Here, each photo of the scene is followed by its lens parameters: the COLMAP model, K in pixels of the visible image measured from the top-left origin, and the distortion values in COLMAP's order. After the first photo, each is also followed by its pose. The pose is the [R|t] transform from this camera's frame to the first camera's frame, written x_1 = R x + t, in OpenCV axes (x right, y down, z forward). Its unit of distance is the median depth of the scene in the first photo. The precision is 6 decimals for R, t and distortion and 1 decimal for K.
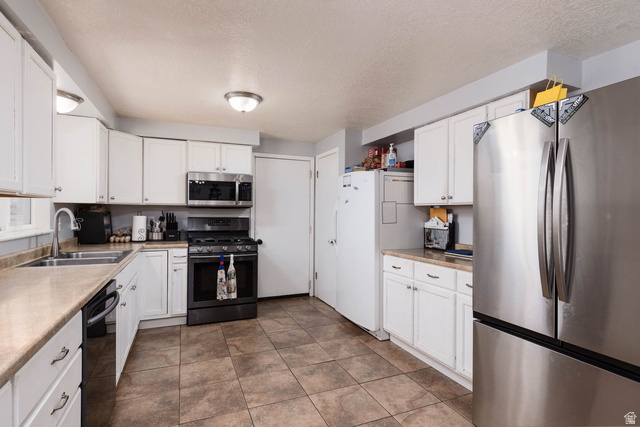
lens RADIAL K [[322.8, 0, 323.0], [0, 322.8, 212.6], [0, 0, 1]] dist [0.001593, 0.000218]
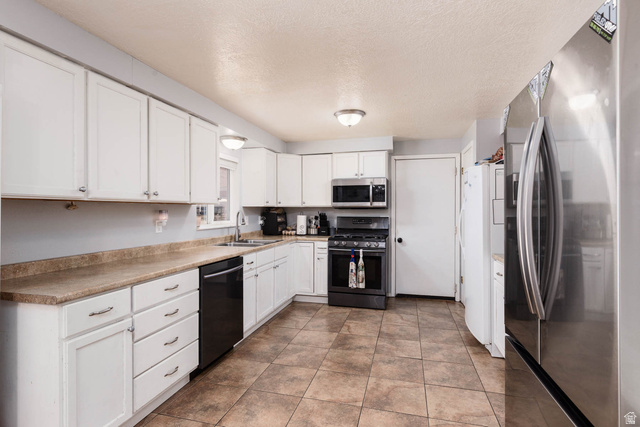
lens RADIAL K [[327.7, 0, 321.5], [0, 327.7, 211.6], [0, 0, 1]] dist [-0.001375, -0.000175]
pose [[0.787860, -0.006112, -0.615825, 0.326221], [0.004152, 0.999981, -0.004612, 0.001204], [0.615841, 0.001077, 0.787870, 0.004716]]
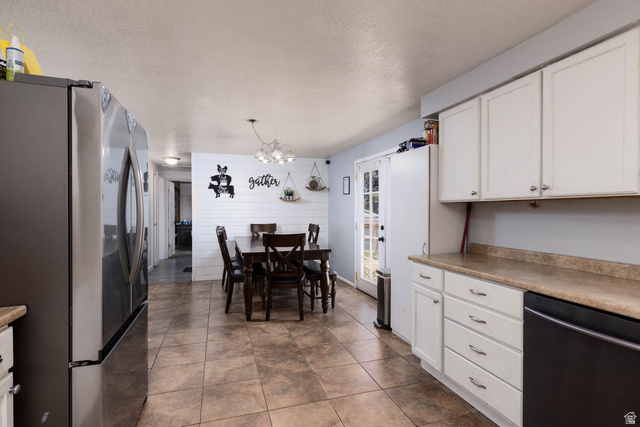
lens RADIAL K [[327.7, 0, 321.5], [0, 327.7, 211.6], [0, 0, 1]] dist [-0.001375, -0.000175]
pose [[-0.994751, -0.005530, 0.102177, -0.047421], [-0.004619, 0.999947, 0.009156, -0.004962], [-0.102222, 0.008636, -0.994724, 0.876587]]
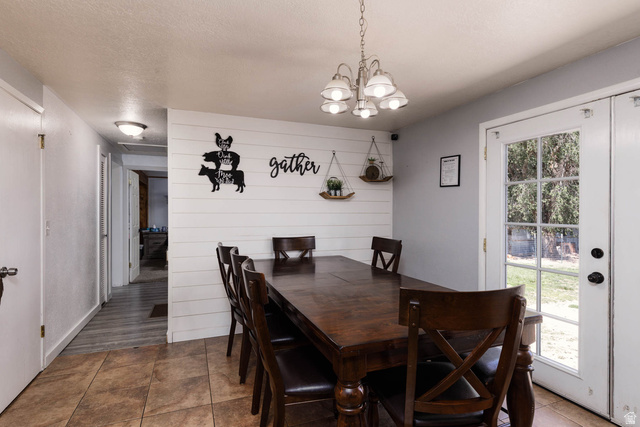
lens RADIAL K [[322.8, 0, 323.0], [0, 322.8, 212.6], [0, 0, 1]] dist [0.001593, 0.000218]
pose [[-0.999837, -0.008572, 0.015917, 0.322610], [-0.008522, 0.999959, 0.003195, -0.002486], [-0.015944, 0.003058, -0.999868, 0.199606]]
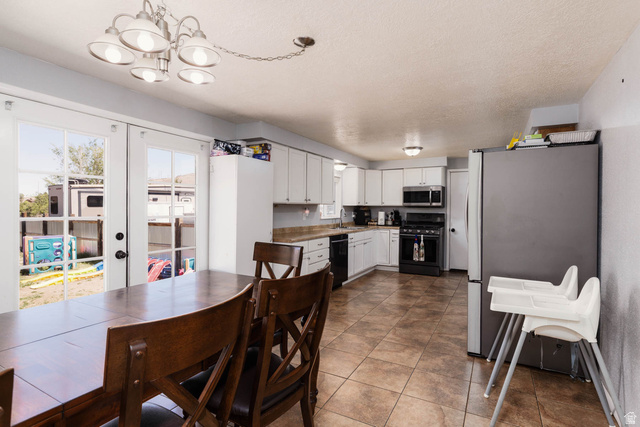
lens RADIAL K [[327.7, 0, 321.5], [0, 327.7, 211.6], [0, 0, 1]] dist [-0.001375, -0.000175]
pose [[0.619577, 0.005808, -0.784914, 0.746902], [-0.003836, 0.999983, 0.004371, 0.002530], [0.784926, 0.000303, 0.619589, -0.478239]]
